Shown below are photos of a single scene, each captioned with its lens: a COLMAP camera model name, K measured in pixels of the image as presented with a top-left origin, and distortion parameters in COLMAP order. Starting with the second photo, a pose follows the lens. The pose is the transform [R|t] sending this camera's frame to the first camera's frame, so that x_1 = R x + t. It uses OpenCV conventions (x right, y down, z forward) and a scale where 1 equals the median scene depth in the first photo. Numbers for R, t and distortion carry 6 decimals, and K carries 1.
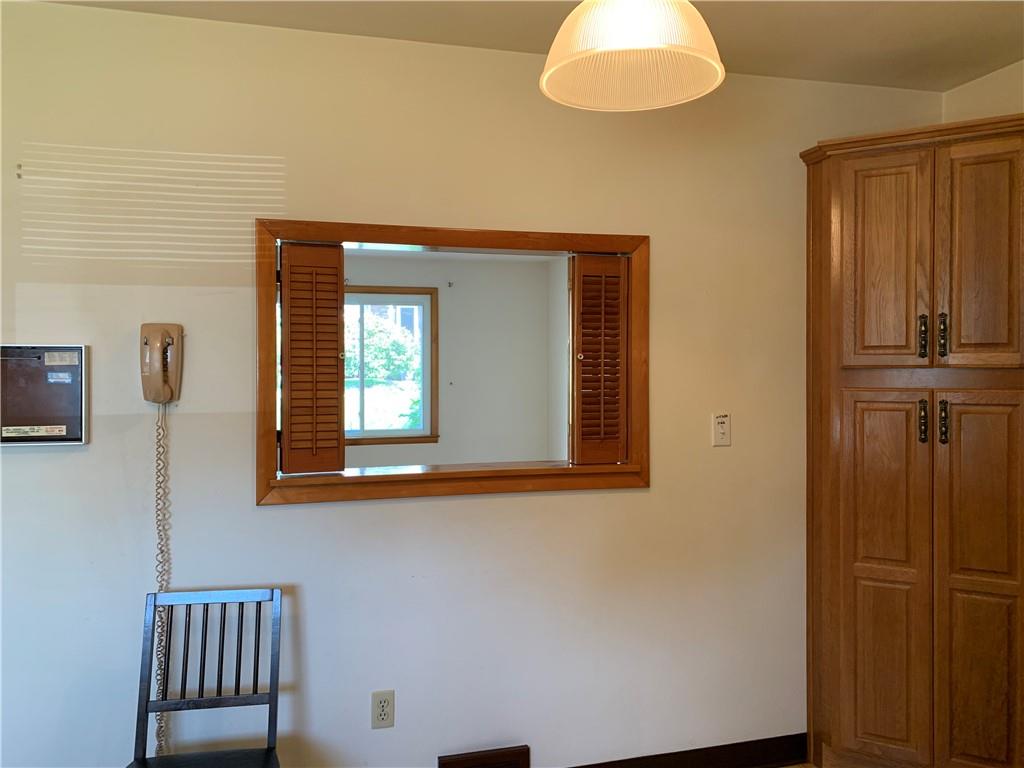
lens RADIAL K [[790.7, 0, 512.0], [0, 790.7, 384.0], [0, 0, 1]] dist [0.058731, -0.095132]
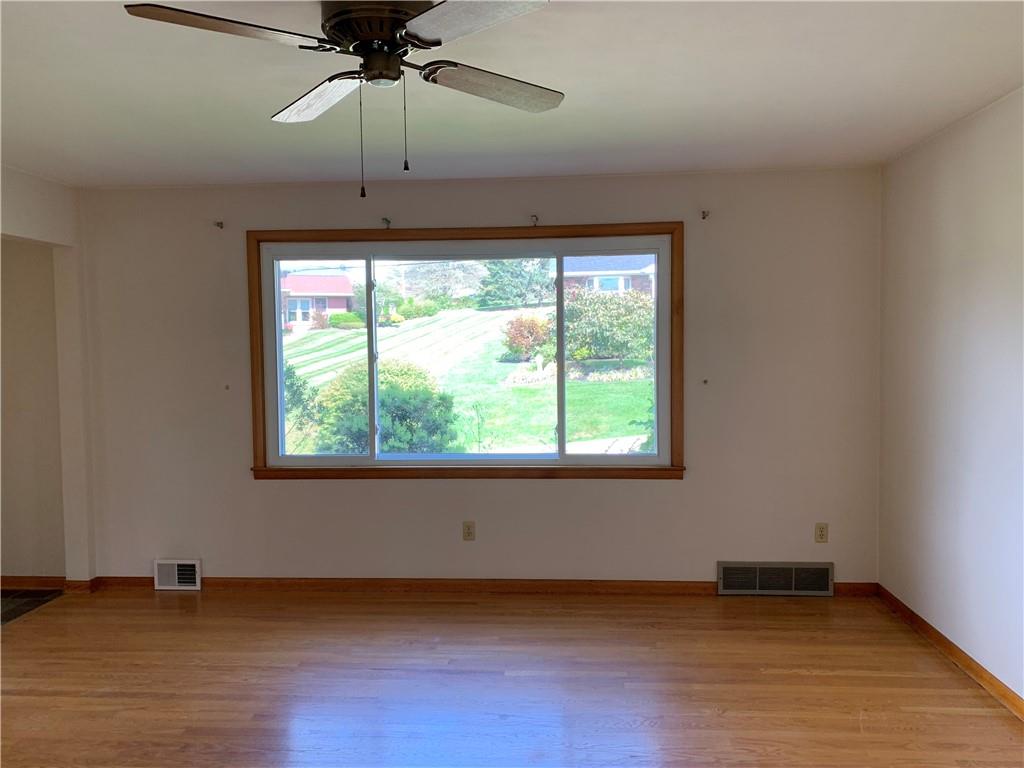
lens RADIAL K [[790.7, 0, 512.0], [0, 790.7, 384.0], [0, 0, 1]] dist [0.058731, -0.095132]
pose [[0.943754, 0.001962, -0.330644, -0.016548], [0.007174, 0.999626, 0.026407, -0.015131], [0.330572, -0.027293, 0.943386, 0.382756]]
